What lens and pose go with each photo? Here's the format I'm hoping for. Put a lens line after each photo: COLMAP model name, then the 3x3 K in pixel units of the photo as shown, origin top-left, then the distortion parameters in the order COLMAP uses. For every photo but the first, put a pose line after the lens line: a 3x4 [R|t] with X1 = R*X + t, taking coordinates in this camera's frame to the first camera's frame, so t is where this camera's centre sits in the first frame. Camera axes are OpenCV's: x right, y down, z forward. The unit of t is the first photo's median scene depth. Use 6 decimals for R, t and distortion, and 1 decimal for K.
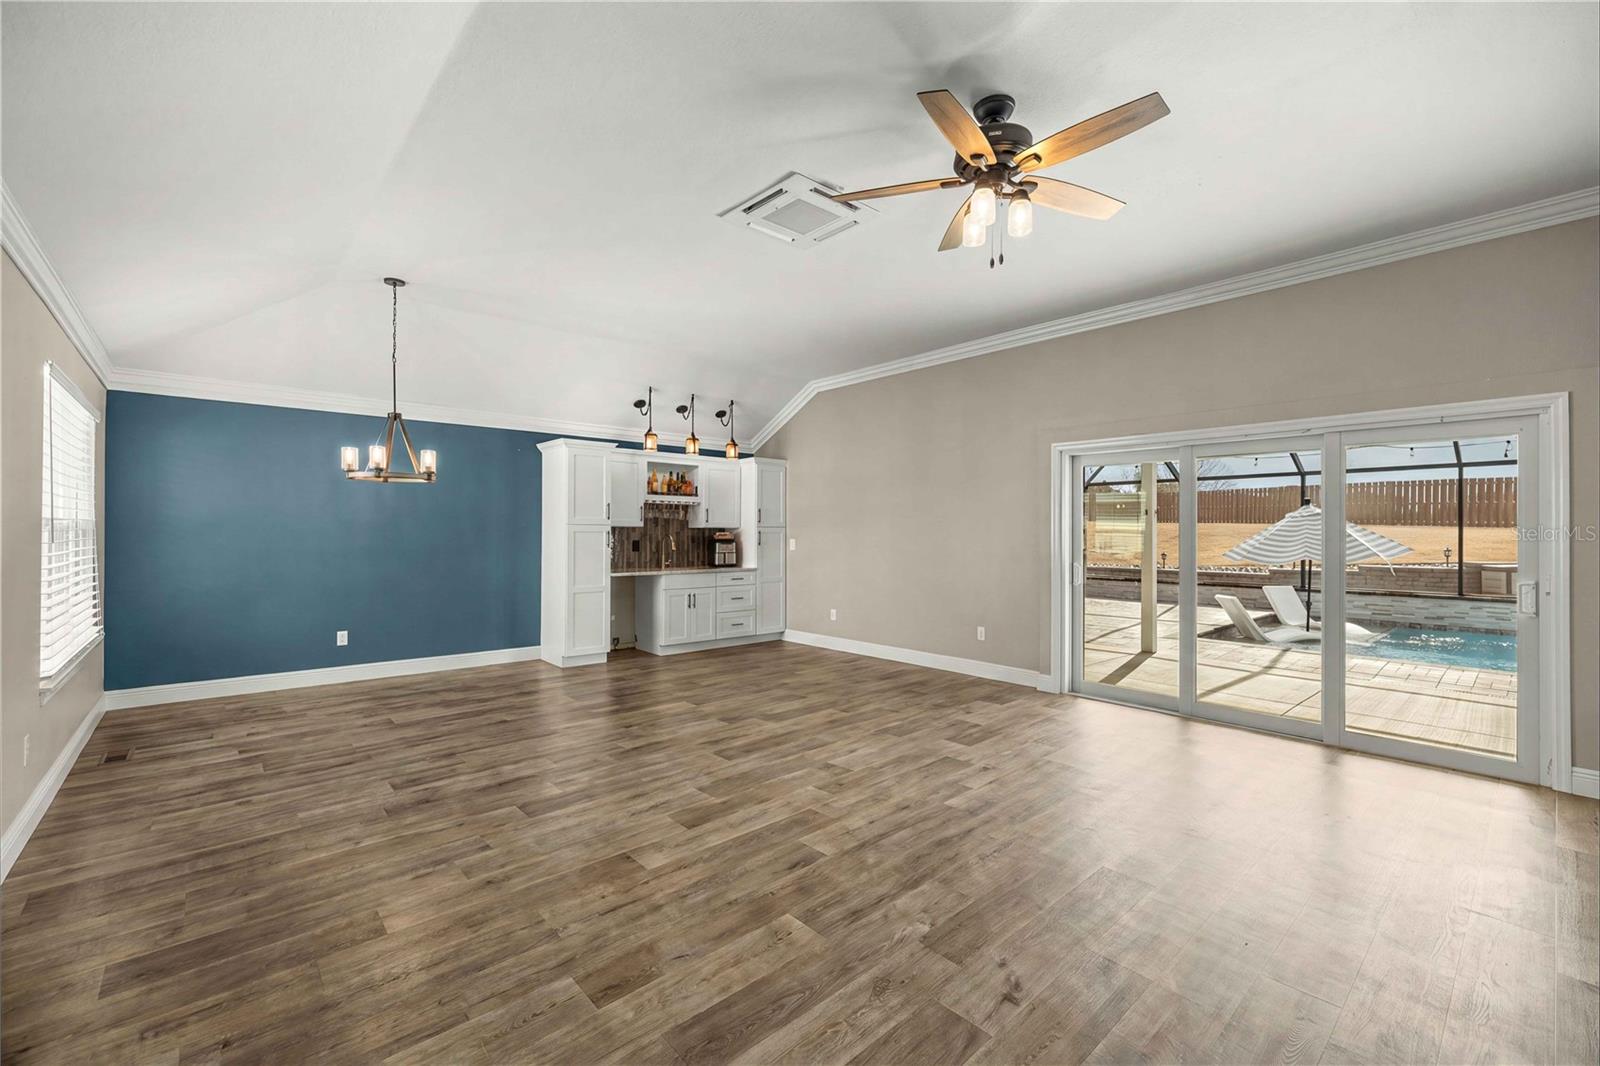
lens RADIAL K [[673.2, 0, 788.1], [0, 673.2, 534.7], [0, 0, 1]] dist [0.000095, 0.000469]
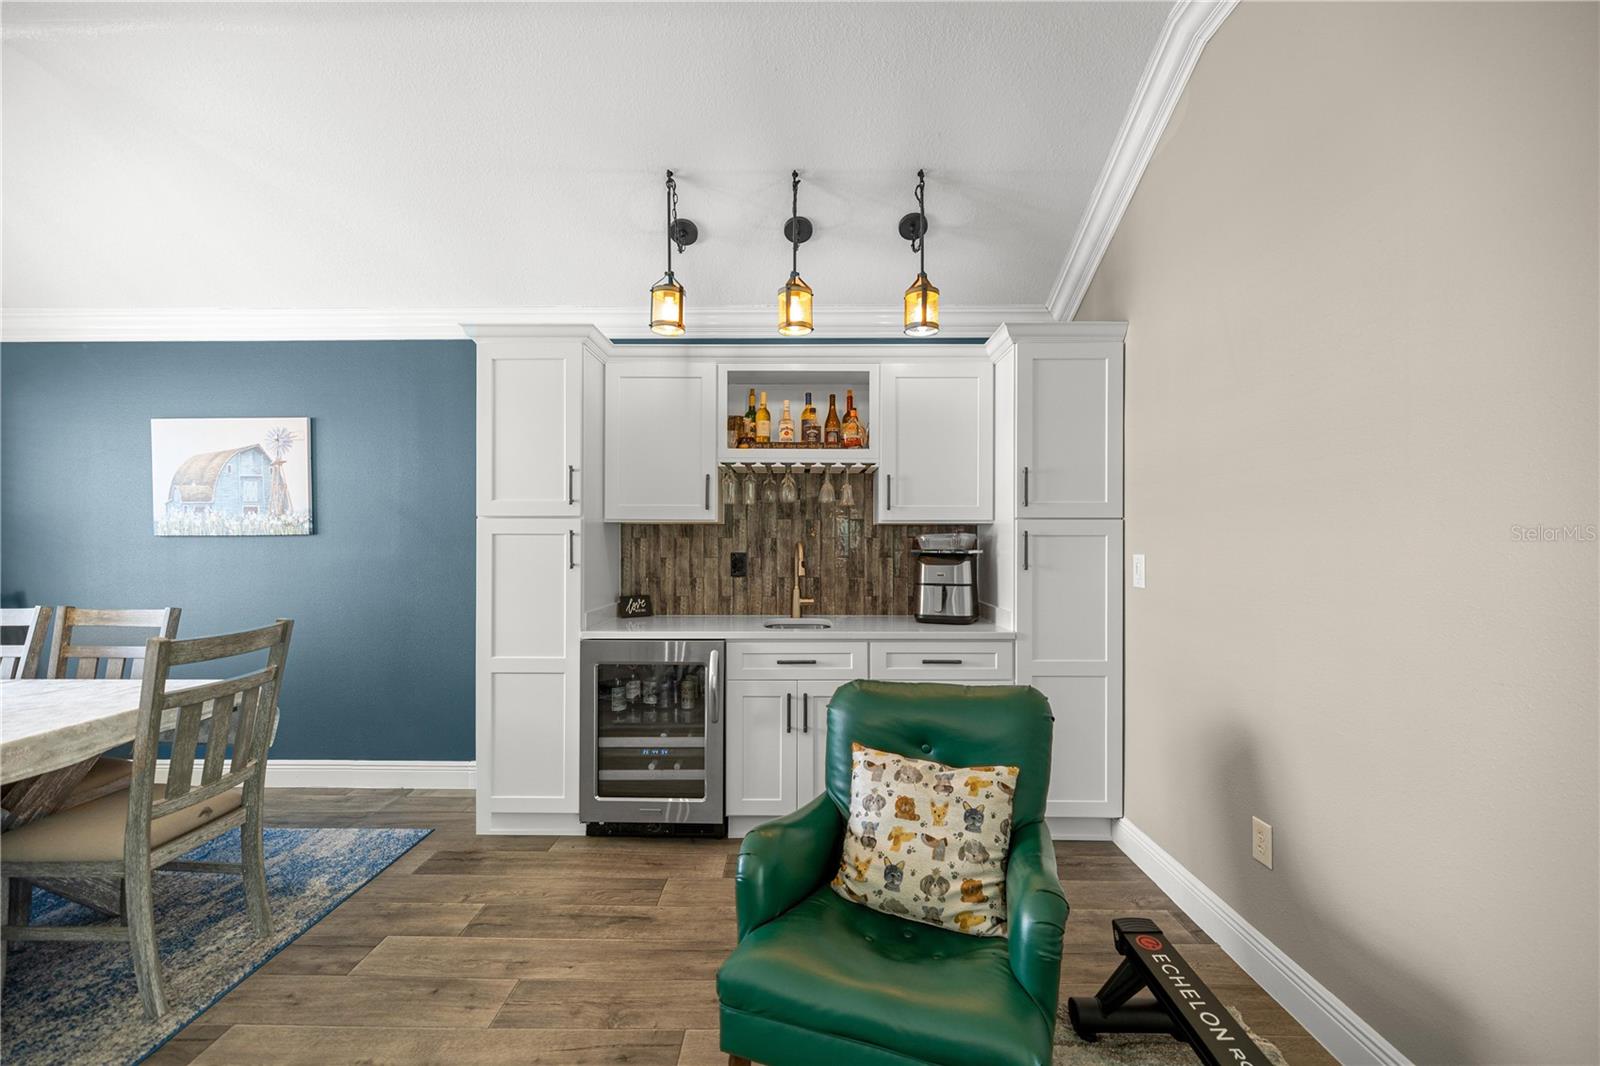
lens RADIAL K [[673.2, 0, 809.2], [0, 673.2, 540.7], [0, 0, 1]] dist [0.000095, 0.000469]
pose [[0.762246, -0.002601, -0.647282, 0.103639], [0.003481, 0.999994, 0.000082, 0.000145], [0.647278, -0.002316, 0.762251, 0.675183]]
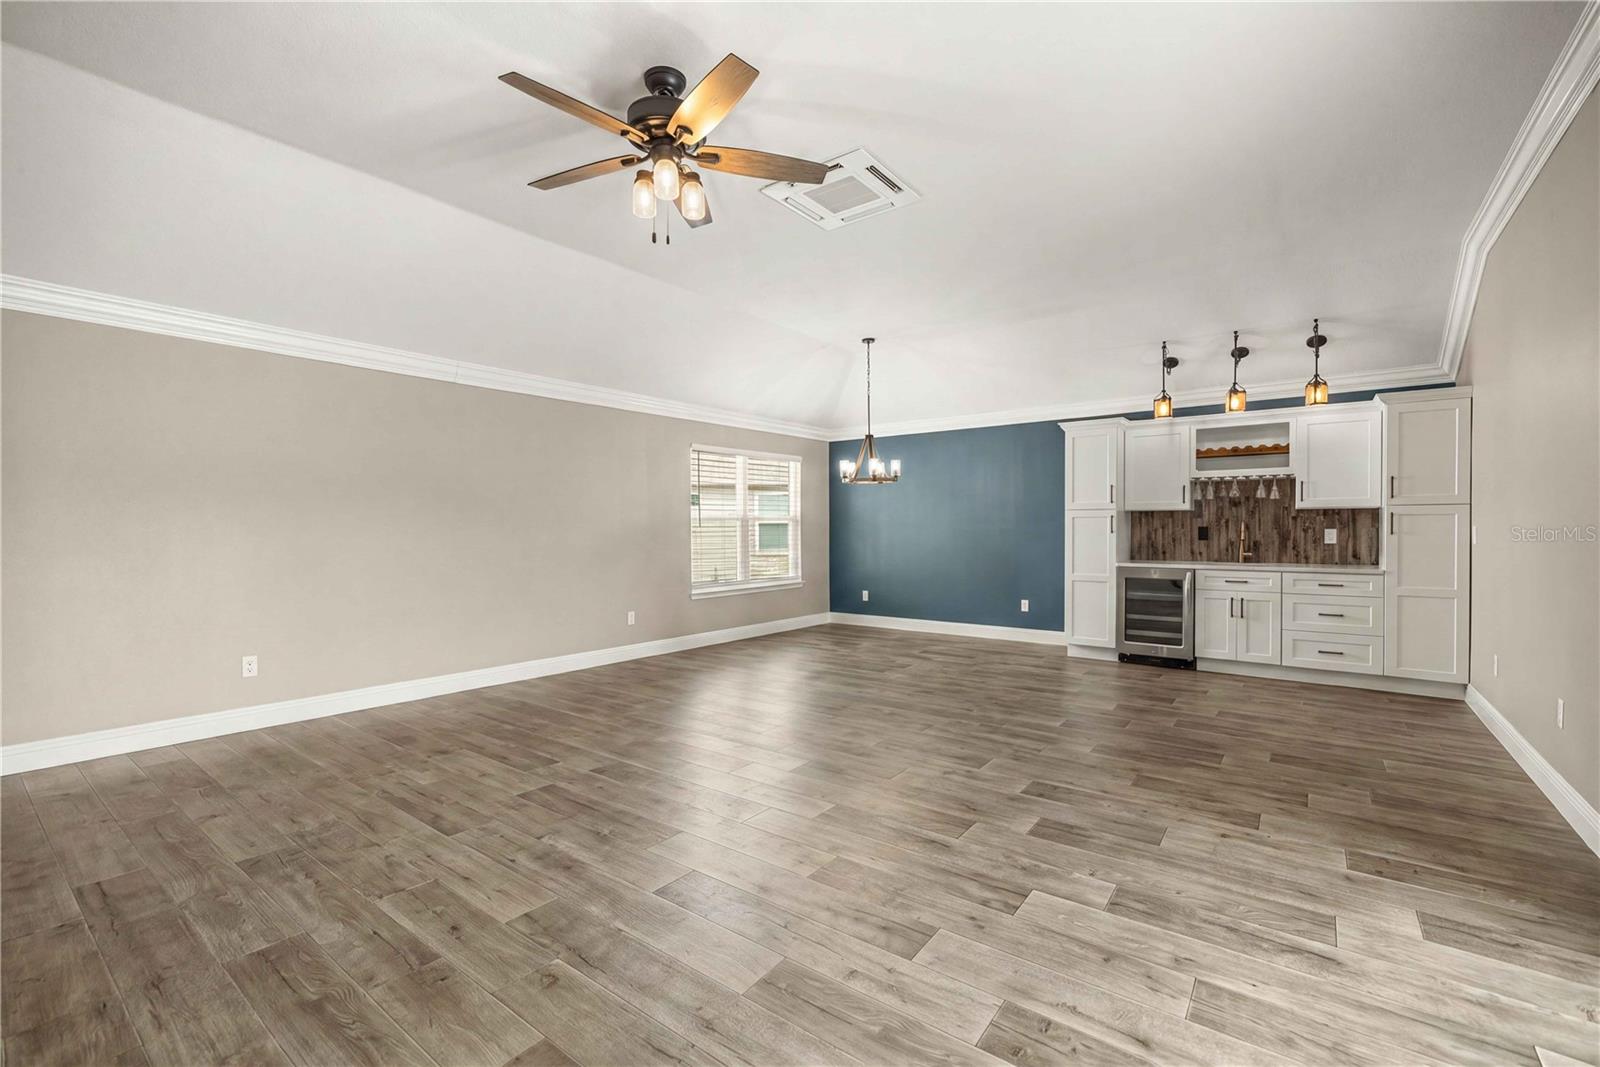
lens RADIAL K [[673.2, 0, 804.5], [0, 673.2, 532.4], [0, 0, 1]] dist [0.000095, 0.000469]
pose [[0.216736, 0.003733, -0.976223, 0.460457], [0.005748, 0.999970, 0.005100, 0.008280], [0.976213, -0.006717, 0.216708, 0.346476]]
